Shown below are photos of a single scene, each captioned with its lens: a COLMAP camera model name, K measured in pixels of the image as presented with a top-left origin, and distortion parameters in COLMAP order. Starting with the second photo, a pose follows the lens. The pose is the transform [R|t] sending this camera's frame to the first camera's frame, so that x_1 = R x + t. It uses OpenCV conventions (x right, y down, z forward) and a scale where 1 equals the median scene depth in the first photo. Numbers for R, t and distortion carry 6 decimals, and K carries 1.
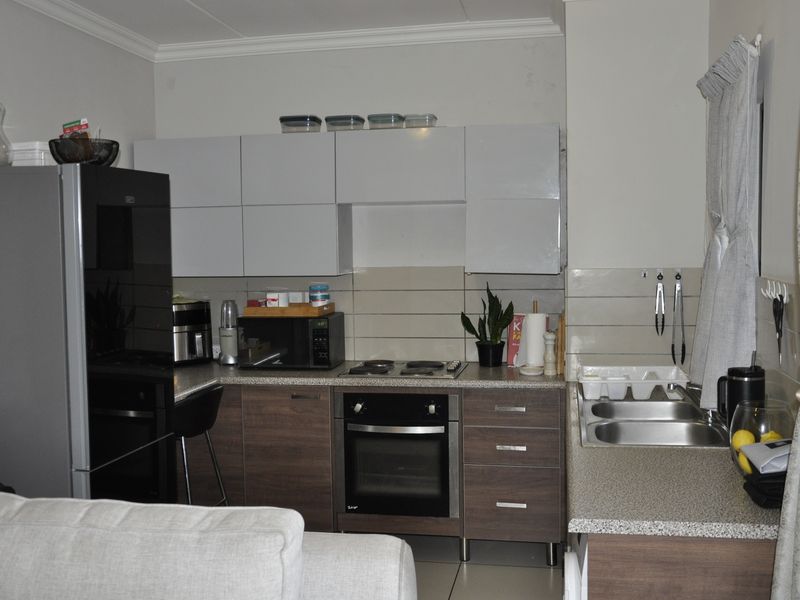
lens RADIAL K [[846.3, 0, 400.0], [0, 846.3, 300.0], [0, 0, 1]] dist [-0.101243, 0.210501]
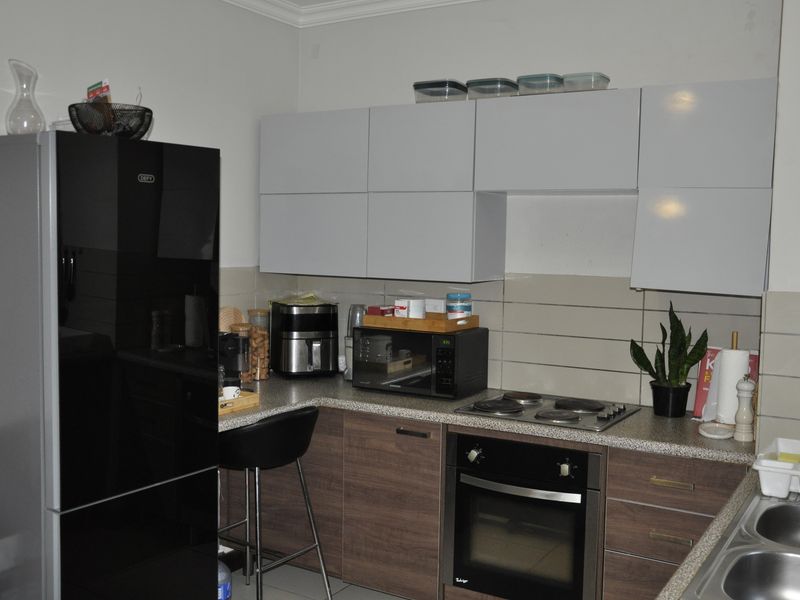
lens RADIAL K [[846.3, 0, 400.0], [0, 846.3, 300.0], [0, 0, 1]] dist [-0.101243, 0.210501]
pose [[0.937185, 0.056708, -0.344193, 0.135849], [-0.054936, 0.998379, 0.014907, -0.020624], [0.344480, 0.004938, 0.938781, 0.236746]]
